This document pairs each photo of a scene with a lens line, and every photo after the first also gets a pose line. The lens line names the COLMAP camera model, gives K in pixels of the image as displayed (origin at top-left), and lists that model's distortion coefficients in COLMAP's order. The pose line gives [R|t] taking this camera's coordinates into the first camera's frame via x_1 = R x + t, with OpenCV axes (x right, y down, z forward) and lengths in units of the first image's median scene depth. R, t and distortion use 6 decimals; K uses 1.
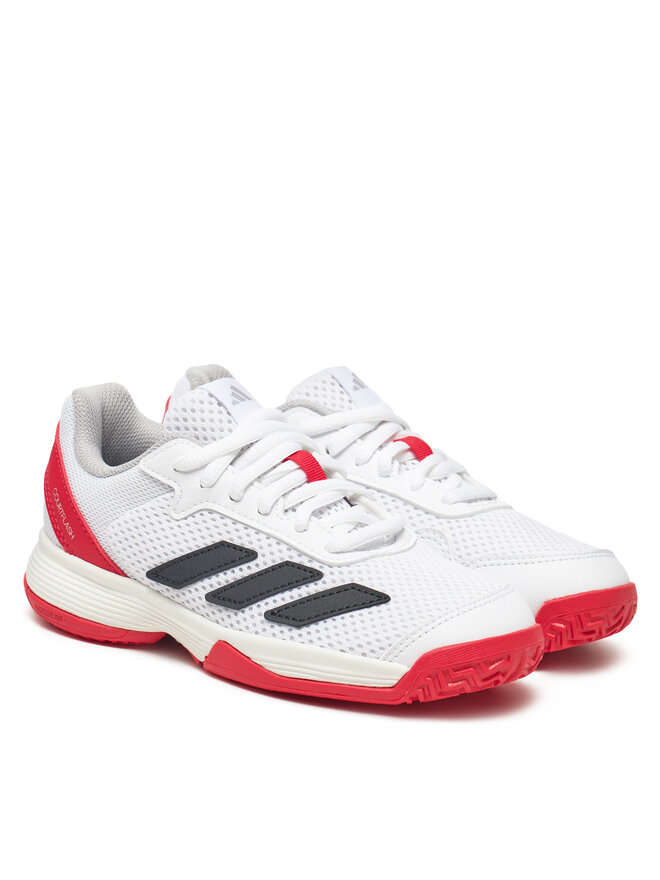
lens RADIAL K [[2623.7, 0, 329.4], [0, 2623.7, 439.2], [0, 0, 1]] dist [0.195148, 0.000000]
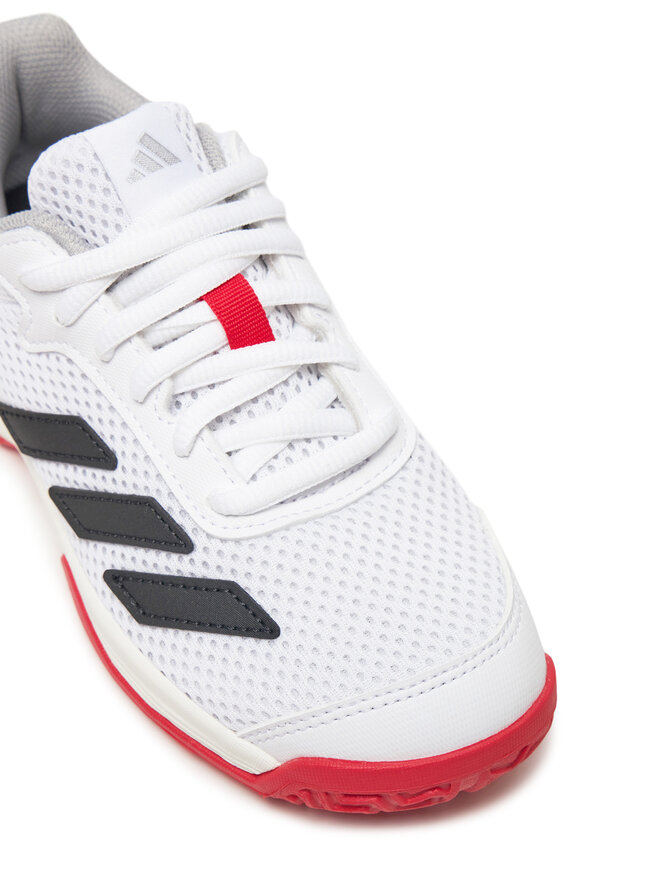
lens RADIAL K [[1774.9, 0, 332.0], [0, 1774.9, 441.5], [0, 0, 1]] dist [0.032093, 0.000000]
pose [[0.930473, 0.254696, -0.263343, 0.123264], [-0.066849, 0.824776, 0.561494, -0.190561], [0.360209, -0.504851, 0.784458, 0.693321]]
